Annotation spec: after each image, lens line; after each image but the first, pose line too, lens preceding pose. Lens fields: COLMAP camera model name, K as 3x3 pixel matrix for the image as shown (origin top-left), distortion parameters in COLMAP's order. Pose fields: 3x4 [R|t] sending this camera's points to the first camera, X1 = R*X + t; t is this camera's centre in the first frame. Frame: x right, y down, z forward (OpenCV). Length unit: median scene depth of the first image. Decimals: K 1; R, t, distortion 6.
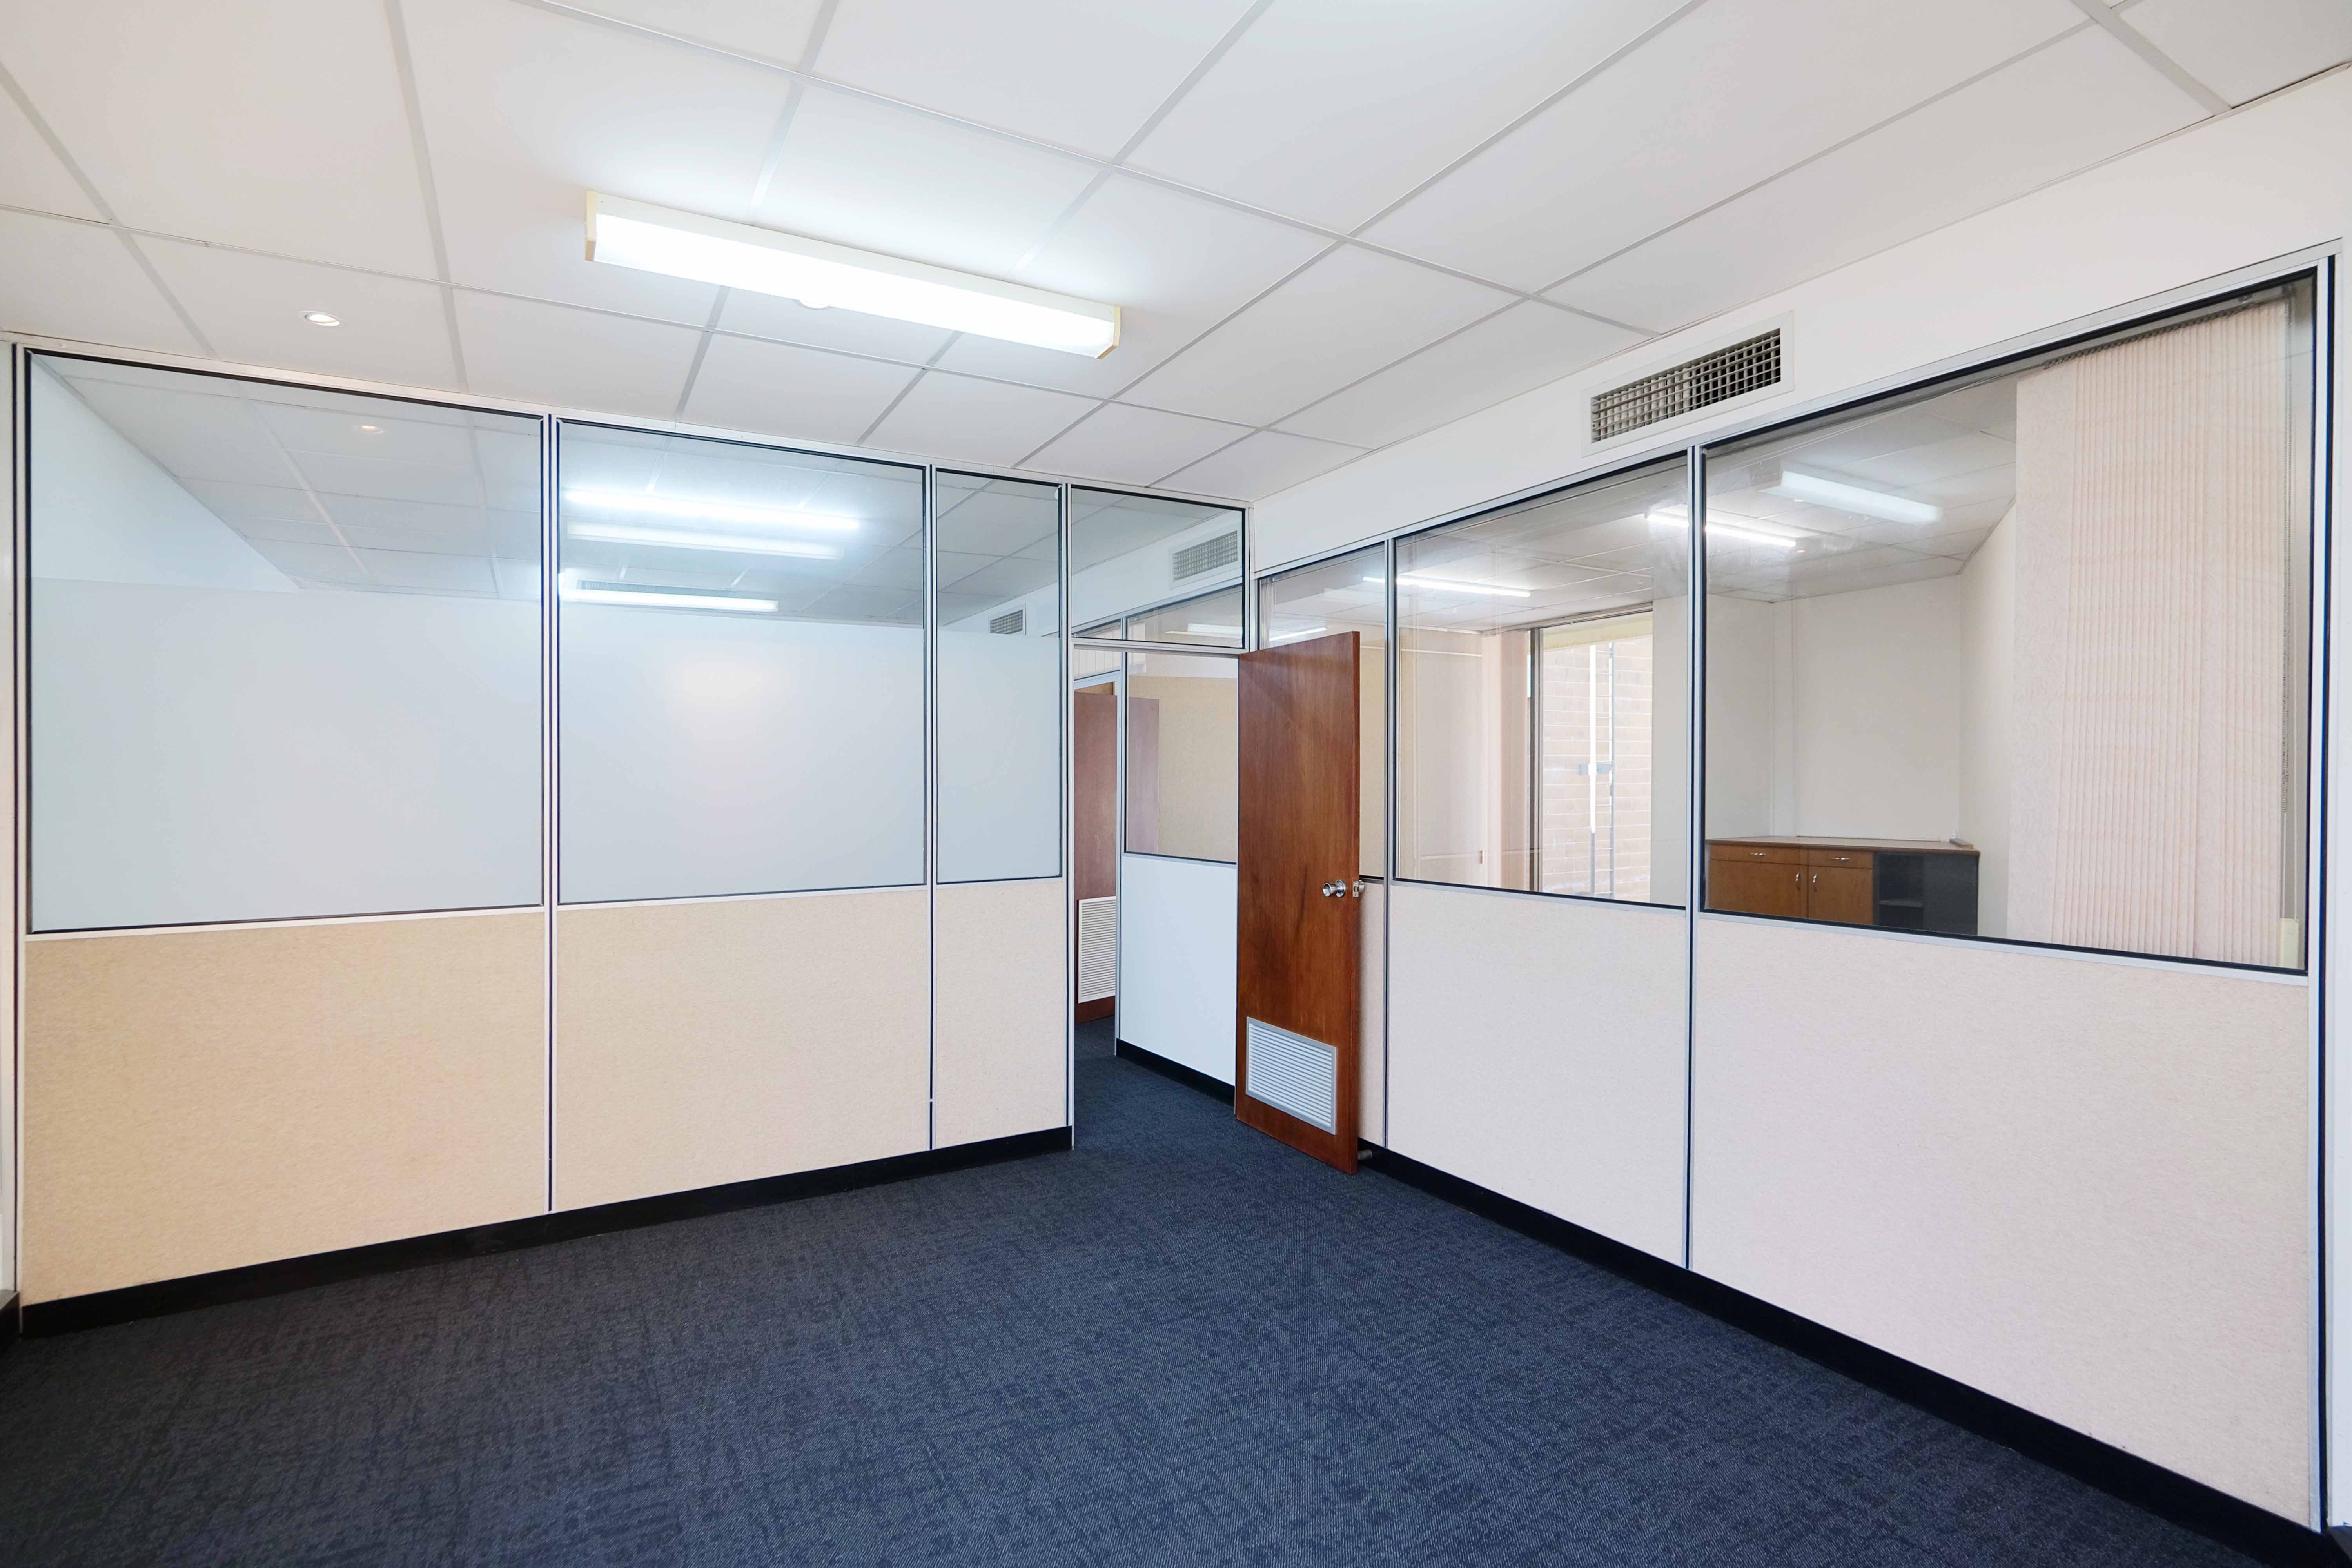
lens RADIAL K [[1101.3, 0, 1190.6], [0, 1101.3, 795.2], [0, 0, 1]] dist [-0.010781, 0.000635]
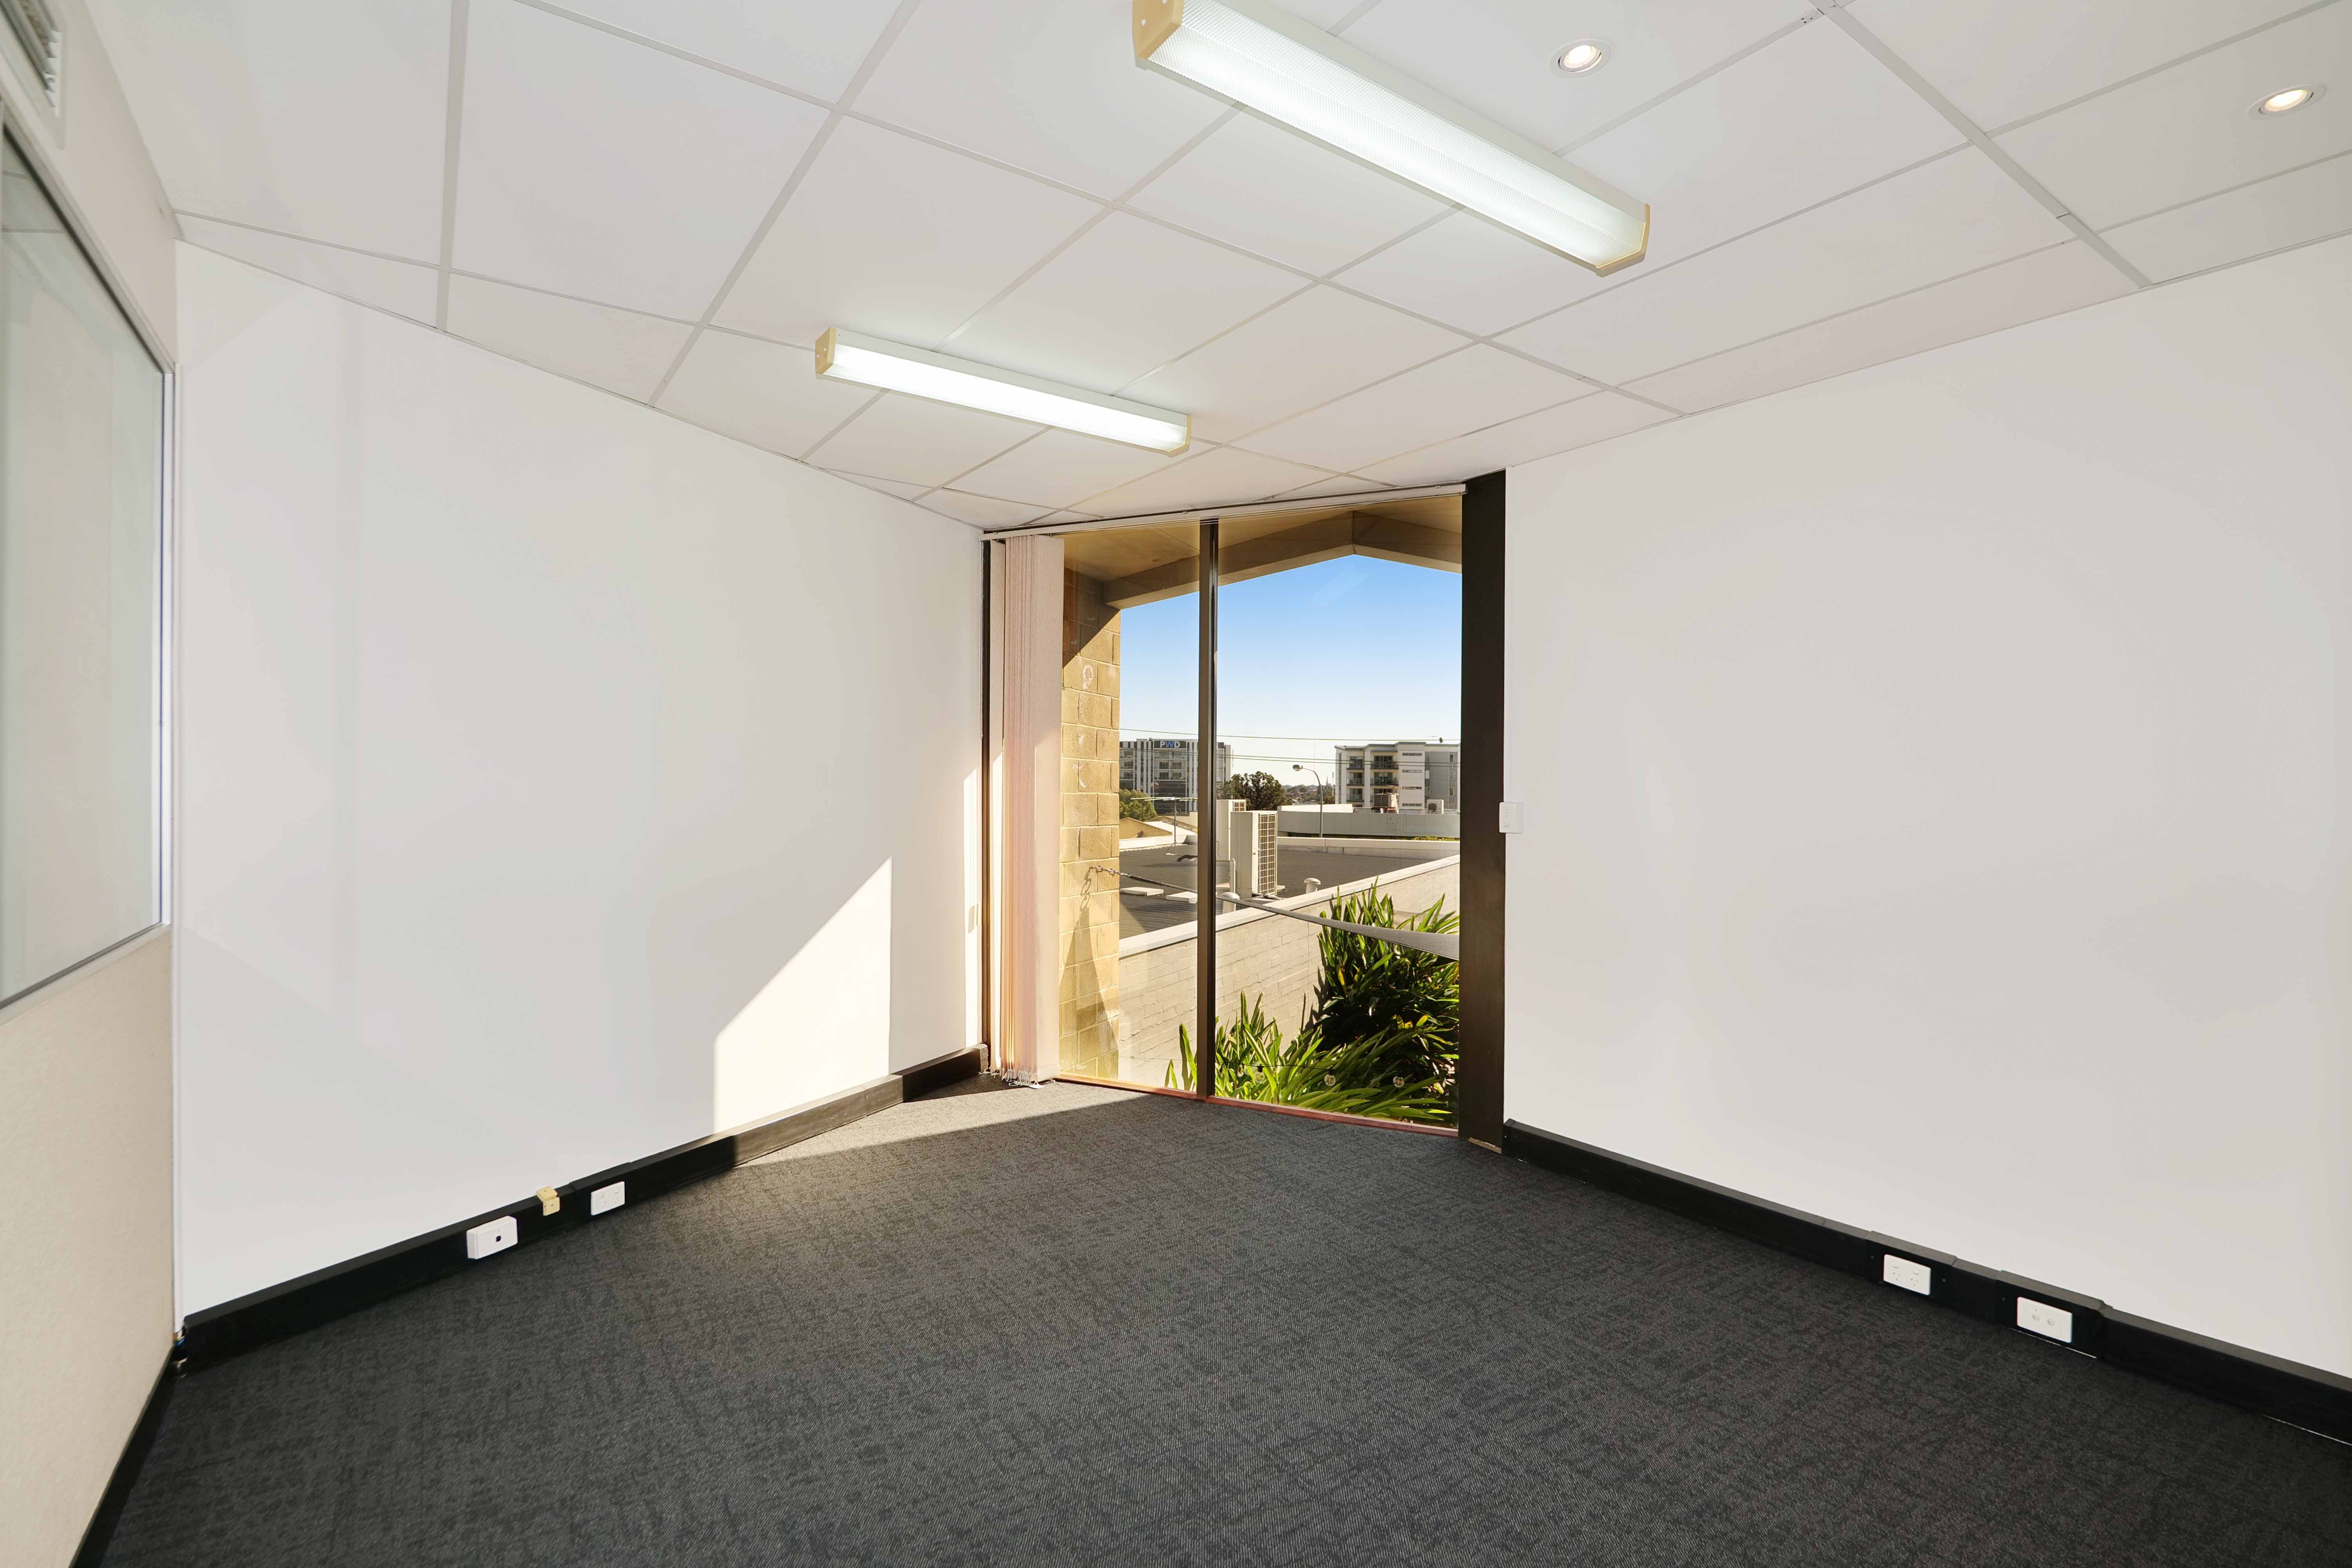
lens RADIAL K [[1101.3, 0, 1190.6], [0, 1101.3, 795.2], [0, 0, 1]] dist [-0.010781, 0.000635]
pose [[-0.996310, 0.003707, -0.085751, -0.067121], [0.003239, 0.999979, 0.005594, 0.004032], [0.085770, 0.005296, -0.996301, 2.026710]]
